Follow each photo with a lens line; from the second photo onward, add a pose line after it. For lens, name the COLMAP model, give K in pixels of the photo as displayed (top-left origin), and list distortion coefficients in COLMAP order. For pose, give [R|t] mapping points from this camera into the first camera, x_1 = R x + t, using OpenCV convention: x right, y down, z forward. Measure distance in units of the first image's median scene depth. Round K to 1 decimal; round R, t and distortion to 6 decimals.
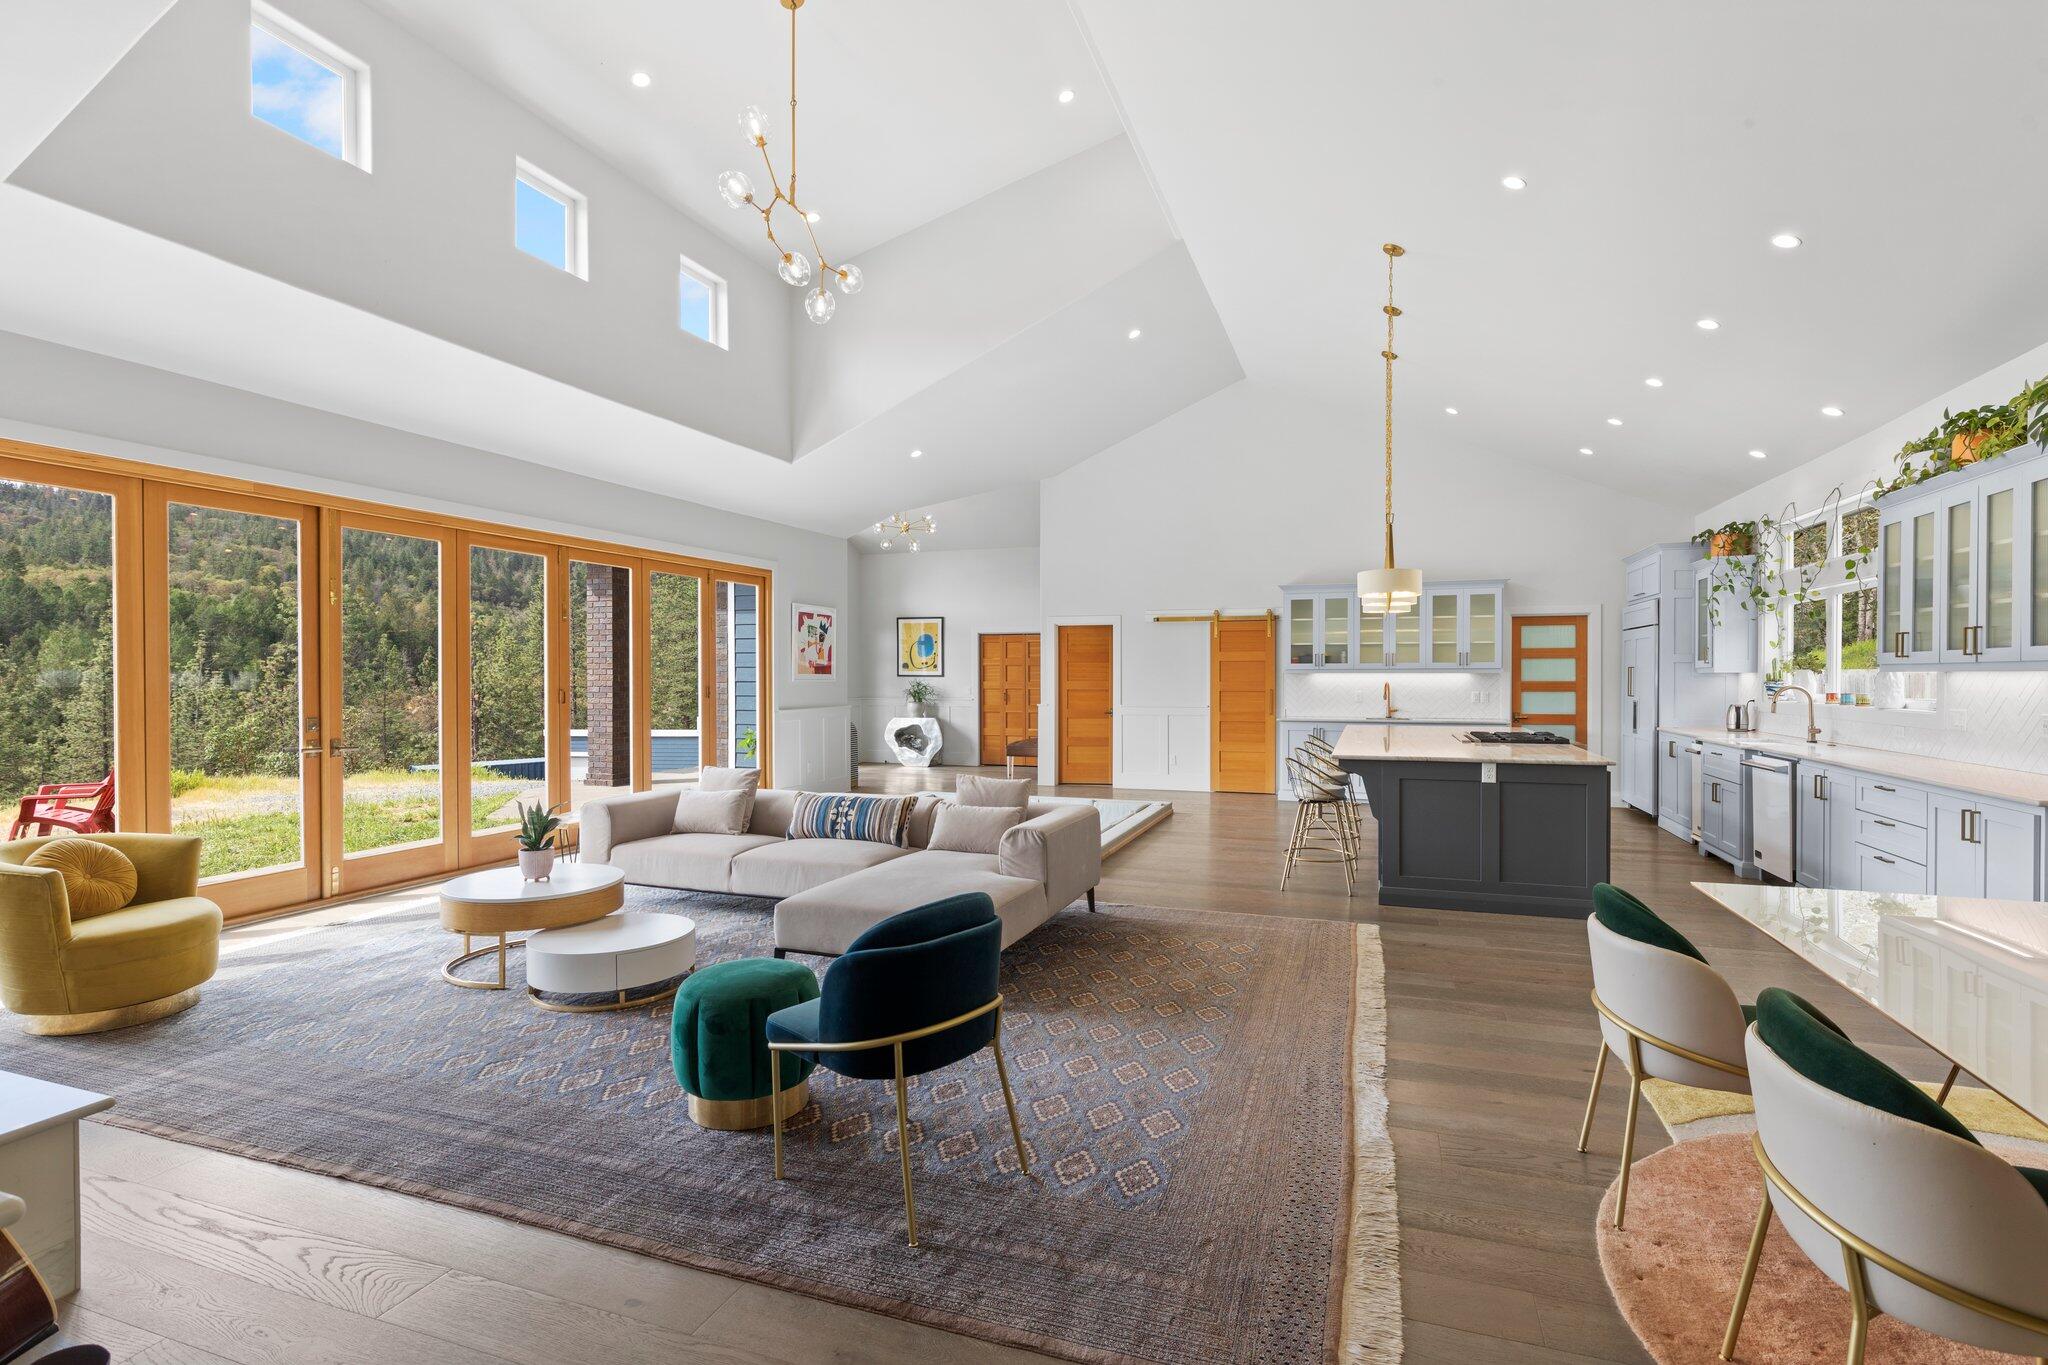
lens RADIAL K [[959.1, 0, 1036.0], [0, 959.1, 684.1], [0, 0, 1]] dist [-0.002333, -0.000795]
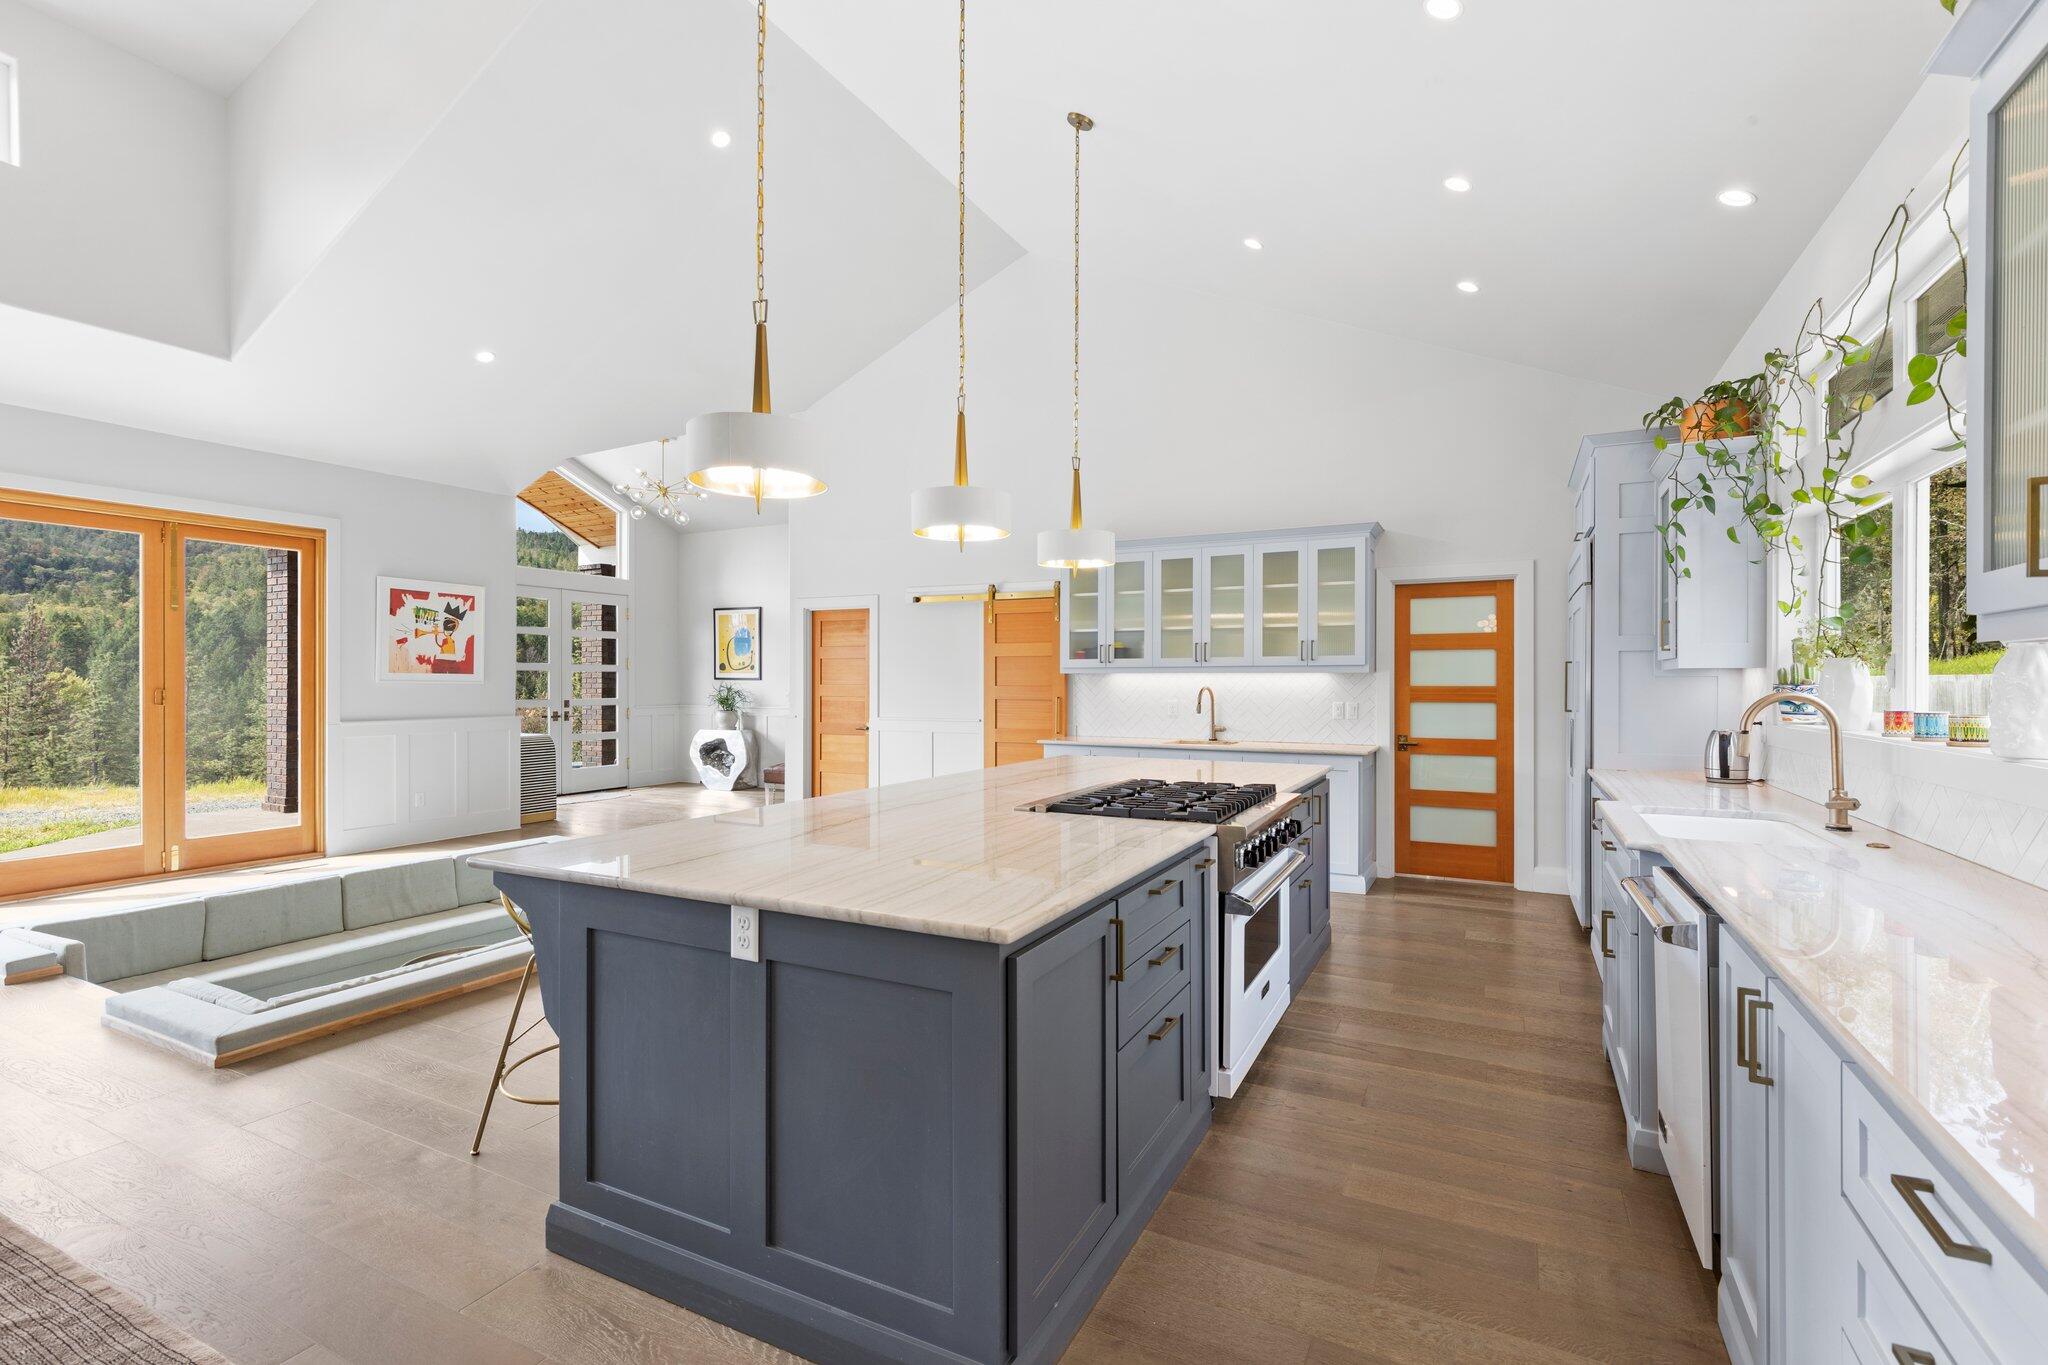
lens RADIAL K [[915.2, 0, 1034.1], [0, 915.2, 683.0], [0, 0, 1]] dist [0.005224, -0.000065]
pose [[0.991538, 0.003003, -0.129785, 0.338791], [-0.004163, 0.999954, -0.008670, 0.001359], [0.129753, 0.009137, 0.991504, 0.367337]]
